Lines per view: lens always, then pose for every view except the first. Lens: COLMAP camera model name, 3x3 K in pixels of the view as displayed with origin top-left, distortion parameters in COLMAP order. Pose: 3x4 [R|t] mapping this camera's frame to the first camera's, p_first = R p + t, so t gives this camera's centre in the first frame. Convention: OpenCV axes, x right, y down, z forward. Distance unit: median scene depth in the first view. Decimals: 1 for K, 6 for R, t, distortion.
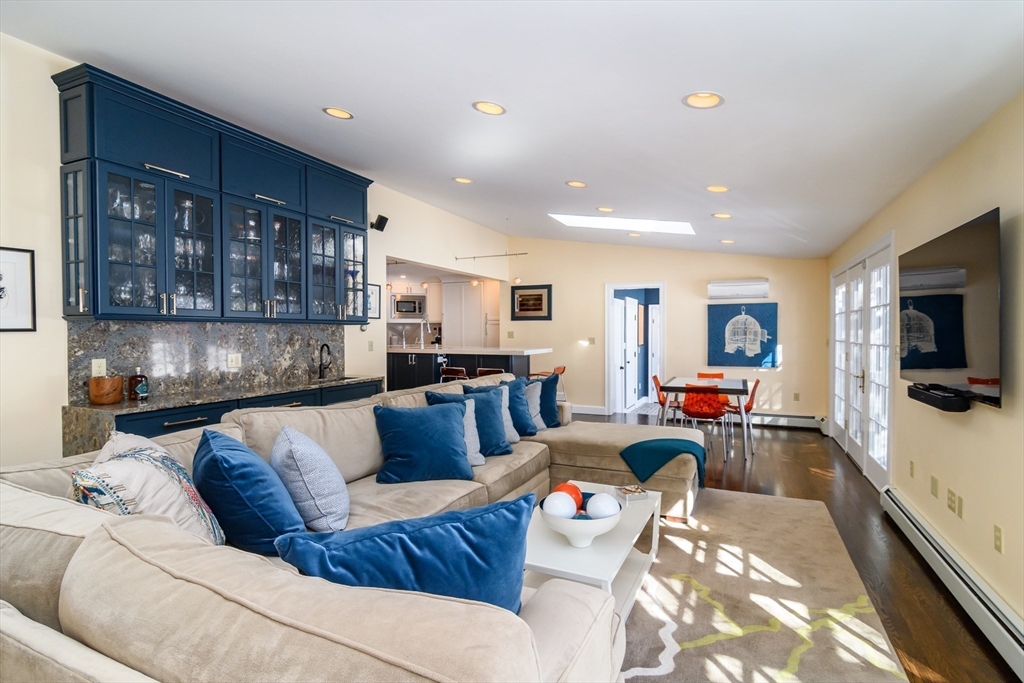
lens RADIAL K [[492.2, 0, 511.8], [0, 492.2, 335.3], [0, 0, 1]] dist [-0.004223, 0.000395]
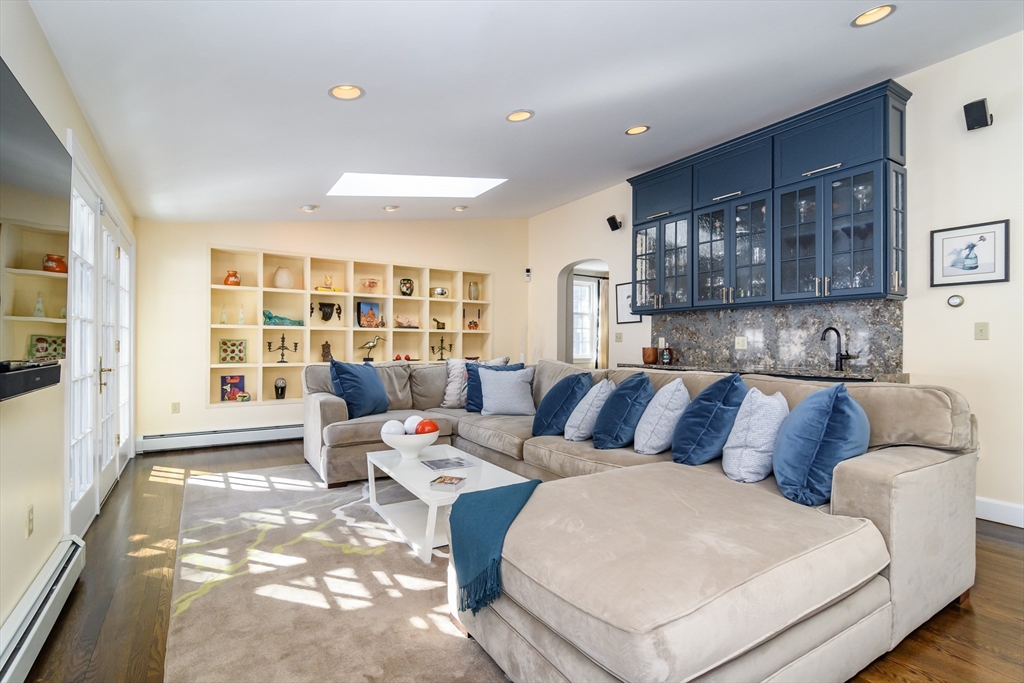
lens RADIAL K [[492.2, 0, 513.1], [0, 492.2, 346.0], [0, 0, 1]] dist [-0.004223, 0.000395]
pose [[-0.532285, 0.002342, -0.846562, 0.677538], [-0.007150, 0.999948, 0.007263, 0.053609], [0.846535, 0.009919, -0.532240, 1.154217]]
